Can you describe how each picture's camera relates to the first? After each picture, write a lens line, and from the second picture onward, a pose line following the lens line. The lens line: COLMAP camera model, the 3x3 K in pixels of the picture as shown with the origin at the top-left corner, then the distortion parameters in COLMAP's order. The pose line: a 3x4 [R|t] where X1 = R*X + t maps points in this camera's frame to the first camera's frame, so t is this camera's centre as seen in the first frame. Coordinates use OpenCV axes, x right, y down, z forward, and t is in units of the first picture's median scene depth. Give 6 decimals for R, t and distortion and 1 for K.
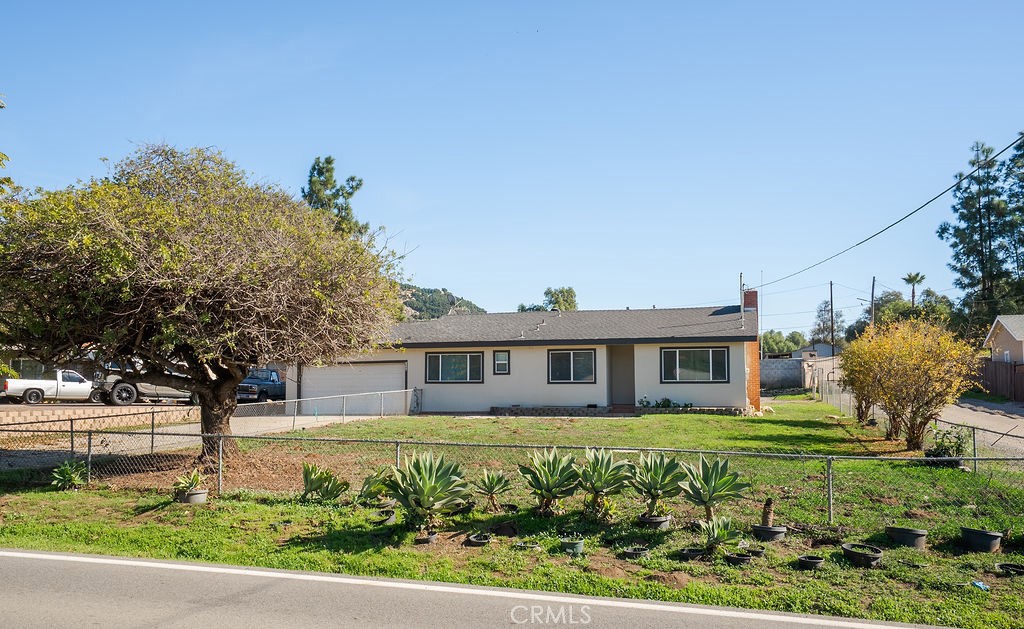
lens RADIAL K [[802.7, 0, 514.6], [0, 802.7, 314.4], [0, 0, 1]] dist [0.005330, -0.001575]
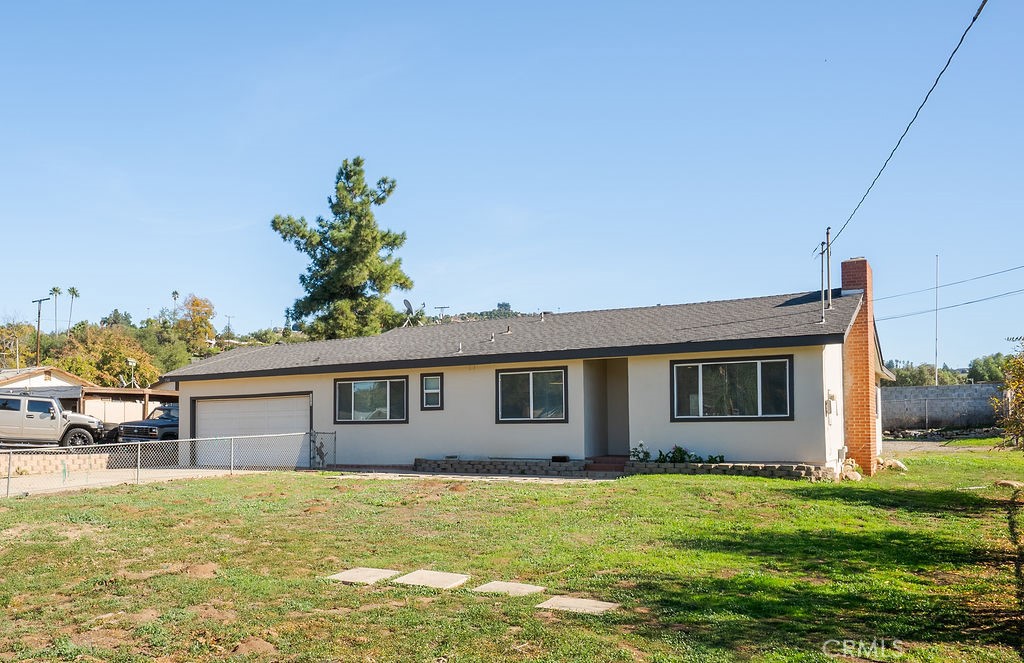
lens RADIAL K [[846.5, 0, 407.3], [0, 846.5, 376.9], [0, 0, 1]] dist [-0.007144, 0.007689]
pose [[0.953332, -0.022379, -0.301094, 0.173462], [0.031640, 0.999163, 0.025918, 0.029091], [0.300262, -0.034235, 0.953242, 0.328719]]
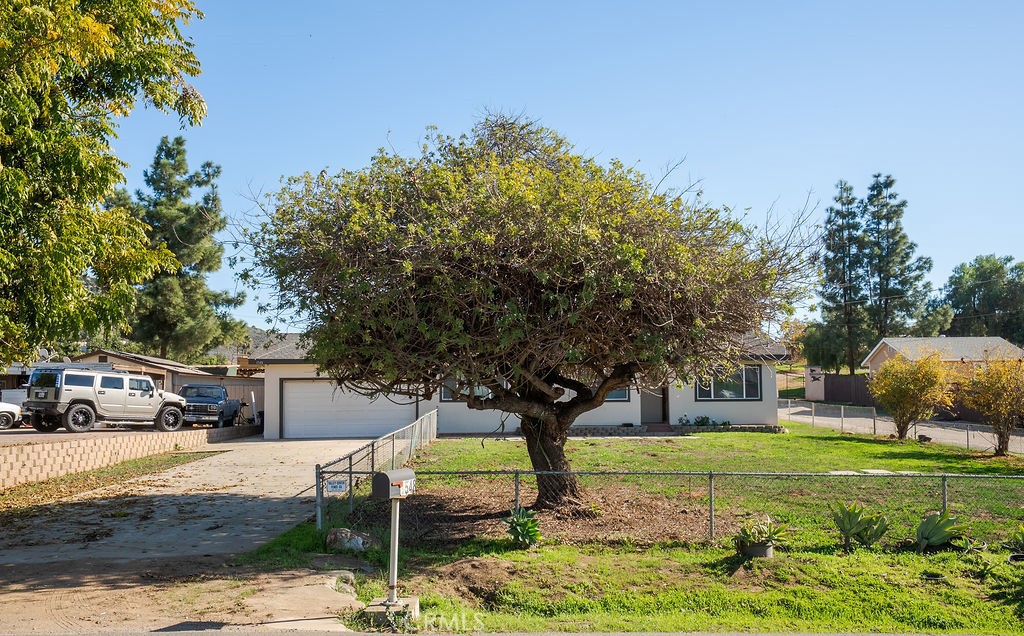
lens RADIAL K [[812.1, 0, 520.4], [0, 812.1, 348.8], [0, 0, 1]] dist [-0.008220, -0.000455]
pose [[0.950483, 0.015154, 0.310406, -0.314637], [-0.024077, 0.999399, 0.024935, 0.001468], [-0.309842, -0.031174, 0.950277, 0.109992]]
